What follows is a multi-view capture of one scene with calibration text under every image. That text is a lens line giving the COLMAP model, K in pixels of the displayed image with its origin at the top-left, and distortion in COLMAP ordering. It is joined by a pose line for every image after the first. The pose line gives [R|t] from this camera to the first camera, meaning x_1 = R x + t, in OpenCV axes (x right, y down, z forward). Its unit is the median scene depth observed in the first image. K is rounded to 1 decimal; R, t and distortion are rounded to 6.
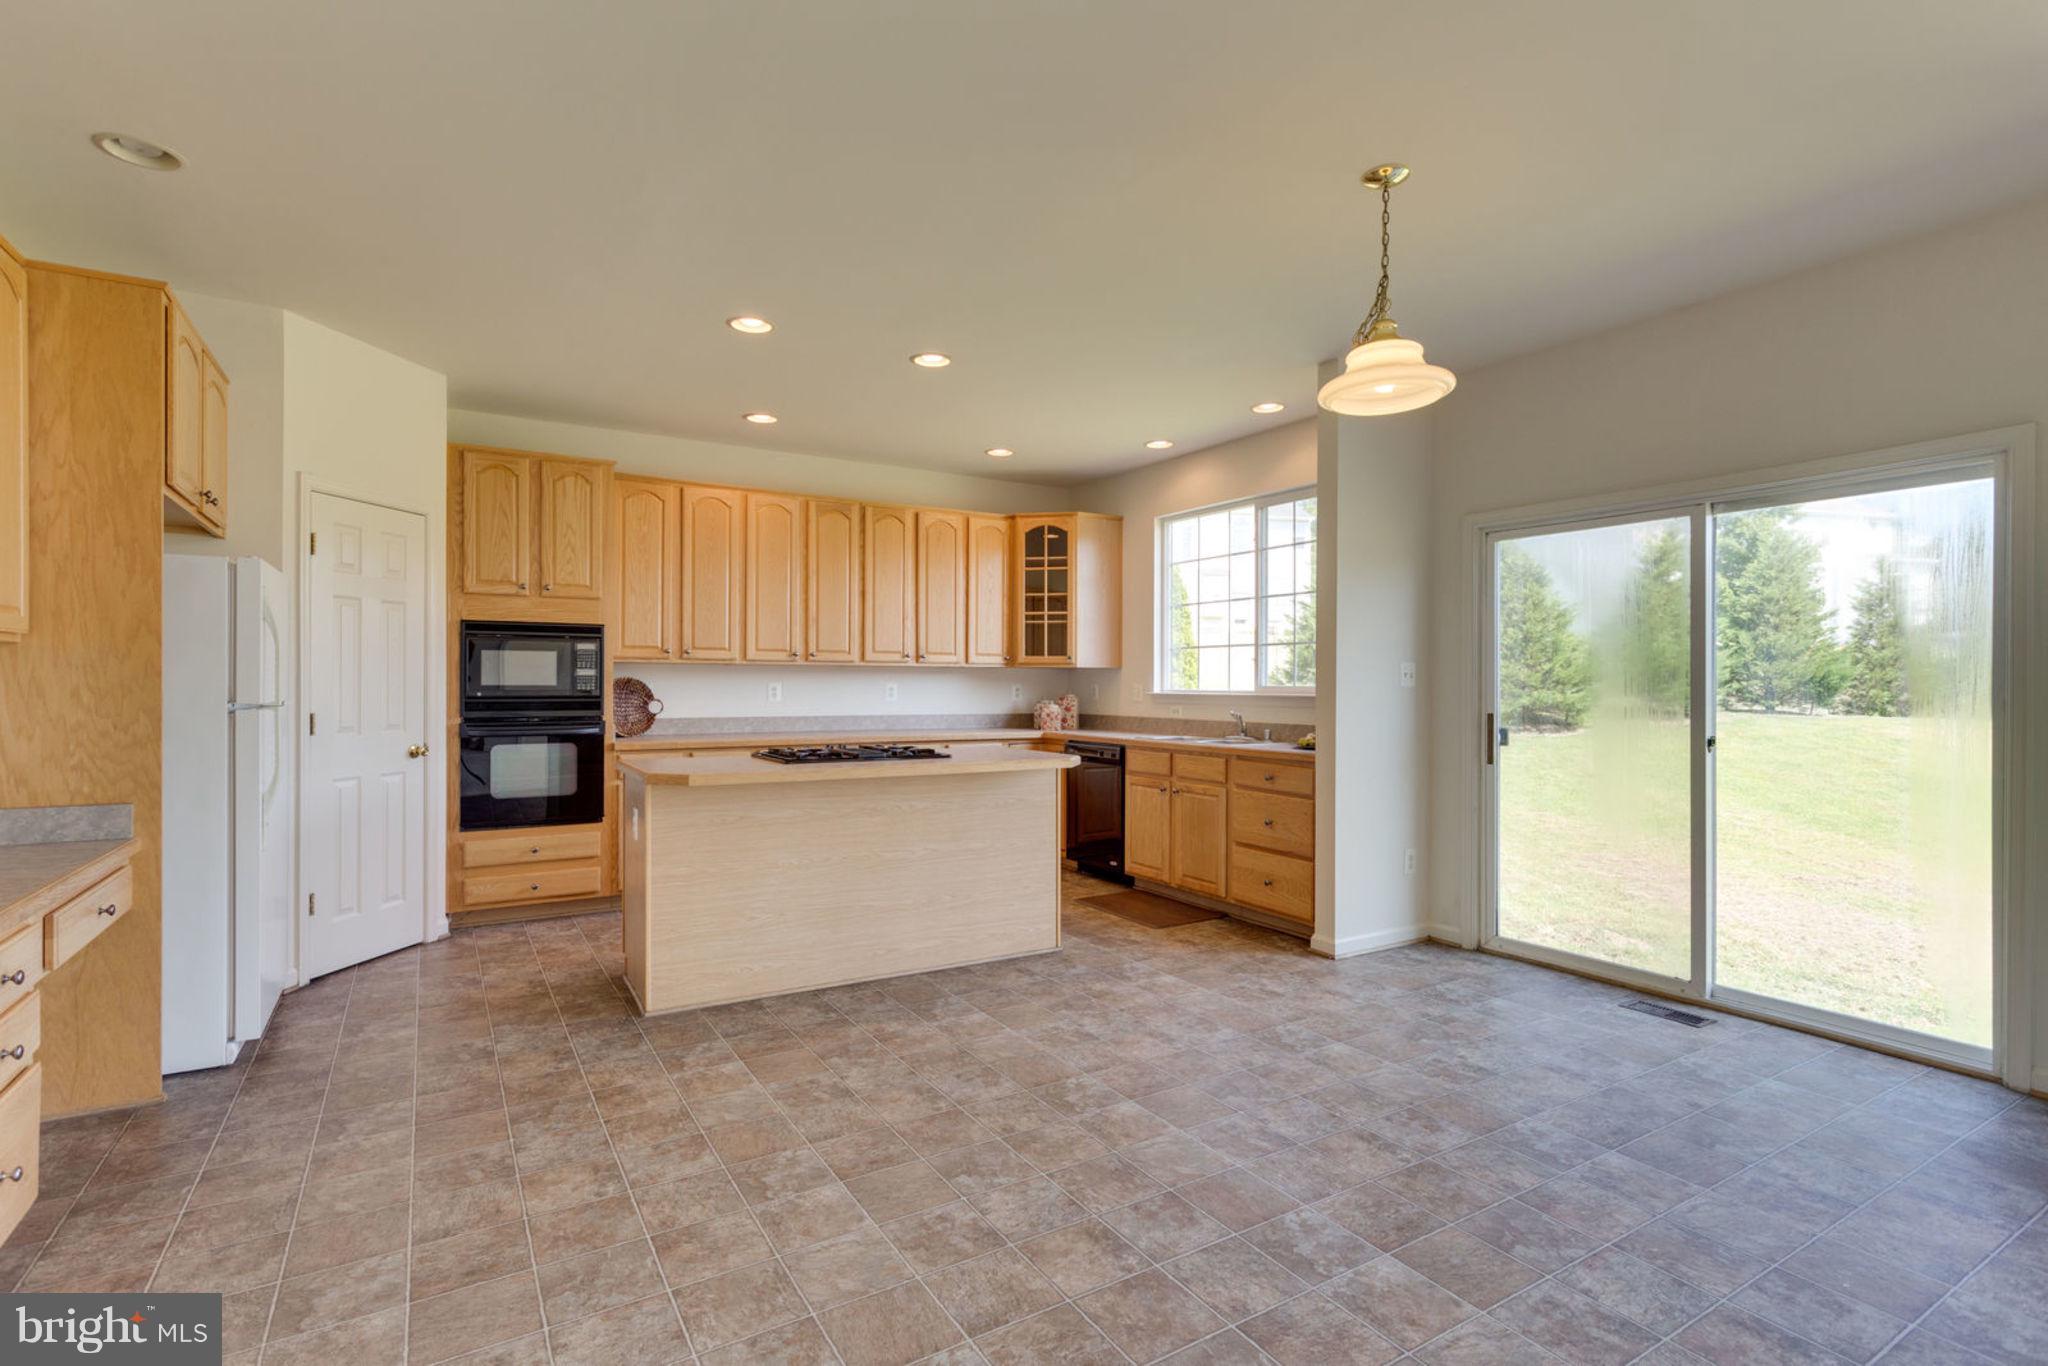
lens RADIAL K [[979.0, 0, 1020.6], [0, 979.0, 683.8], [0, 0, 1]] dist [0.004944, 0.001588]
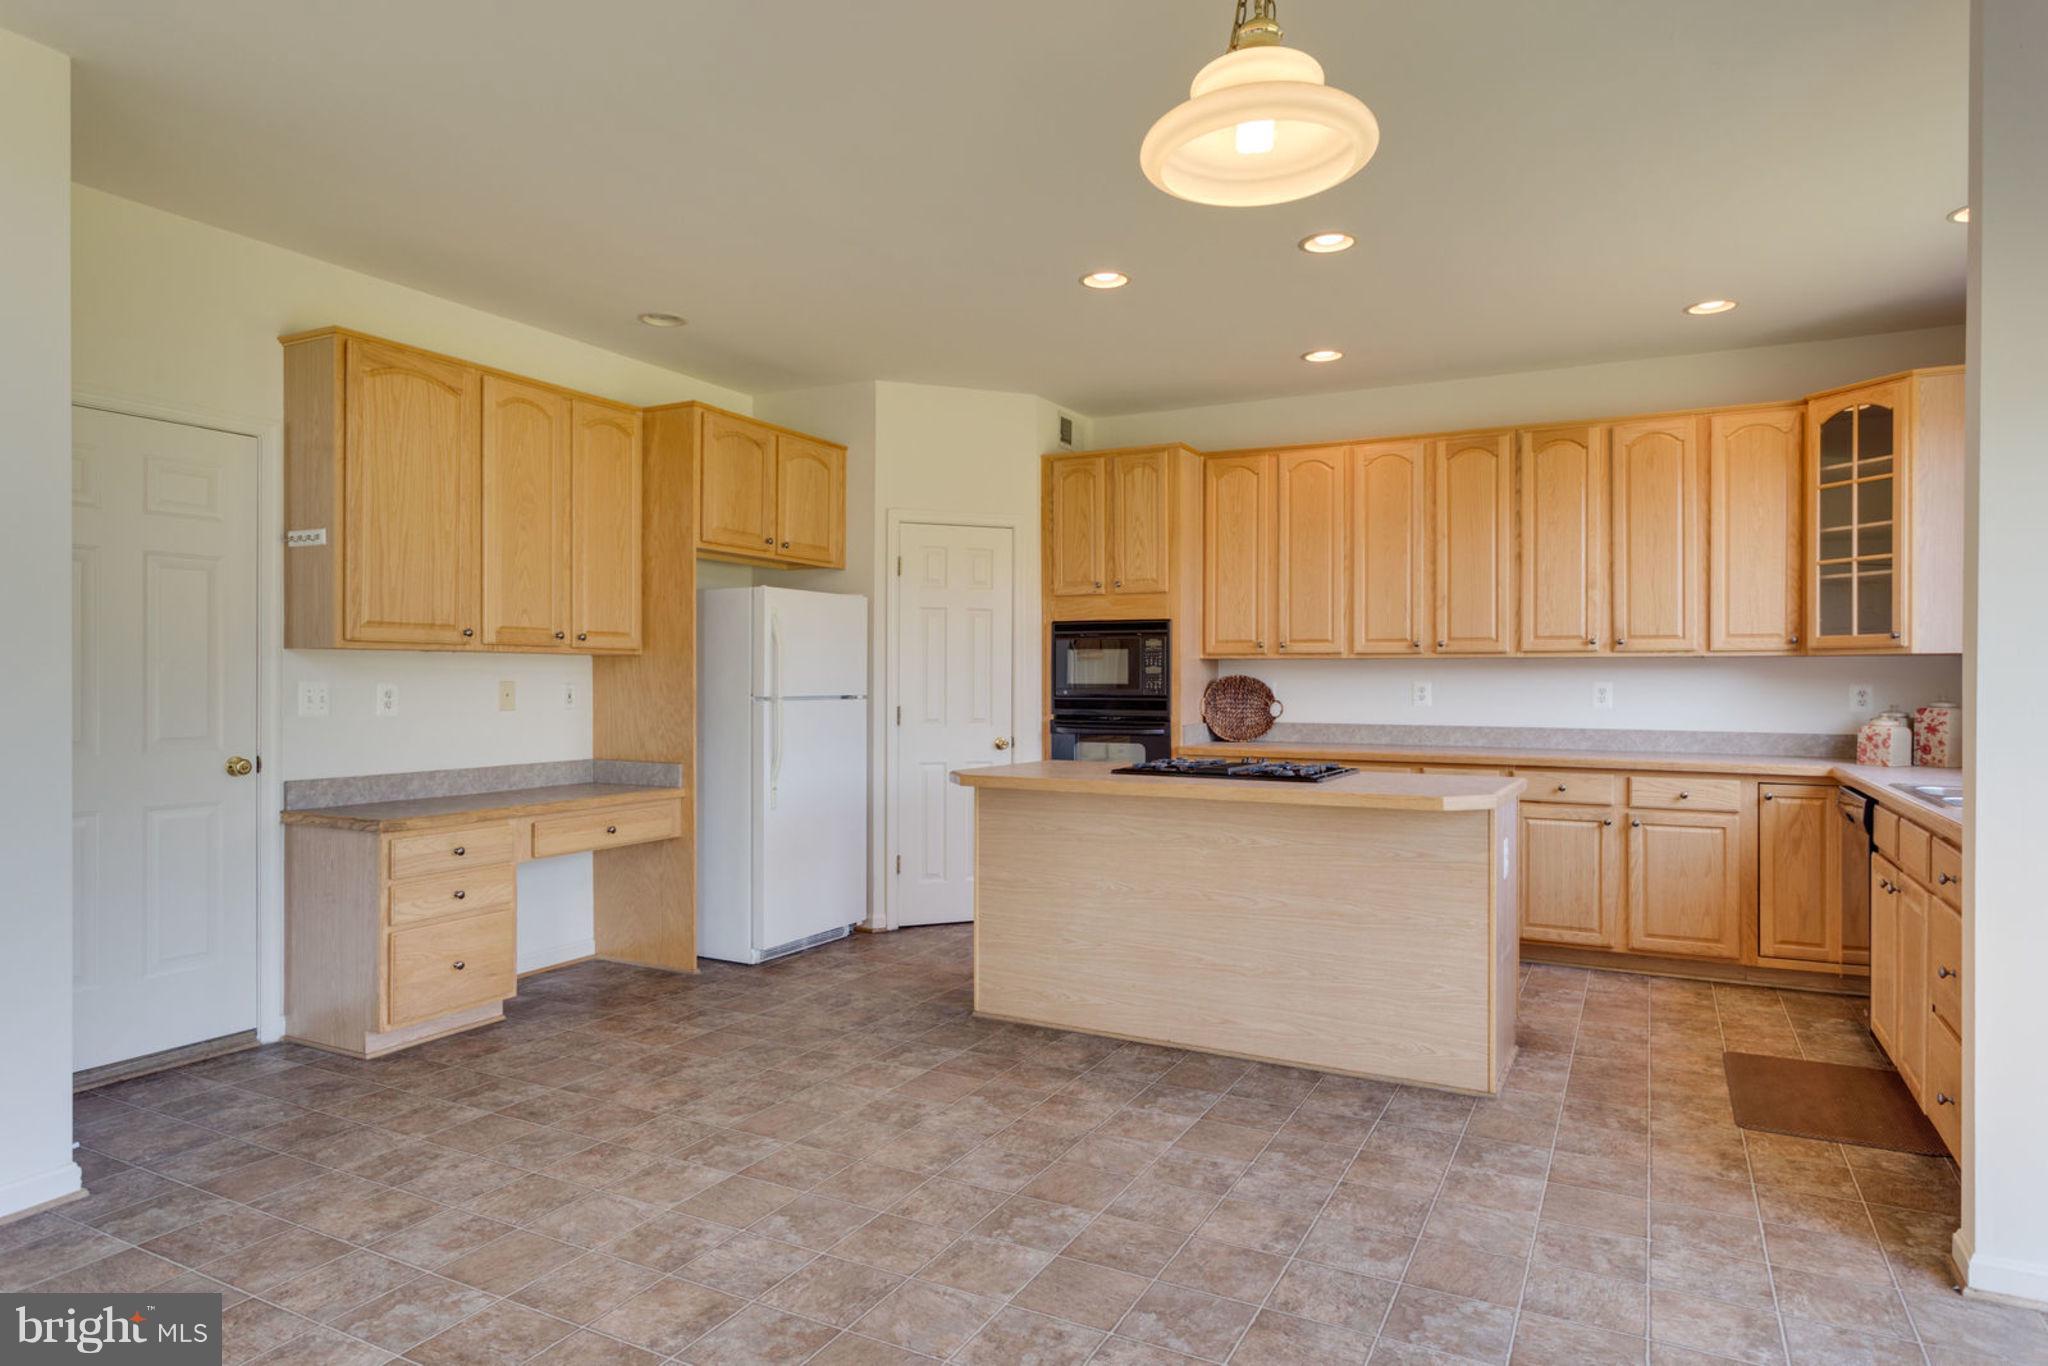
lens RADIAL K [[1193.6, 0, 1028.9], [0, 1193.6, 683.9], [0, 0, 1]] dist [-0.008427, 0.000790]
pose [[0.511913, 0.000705, -0.859037, 0.517355], [-0.002069, 0.999998, -0.000413, 0.002295], [0.859035, 0.001989, 0.511913, 0.320570]]
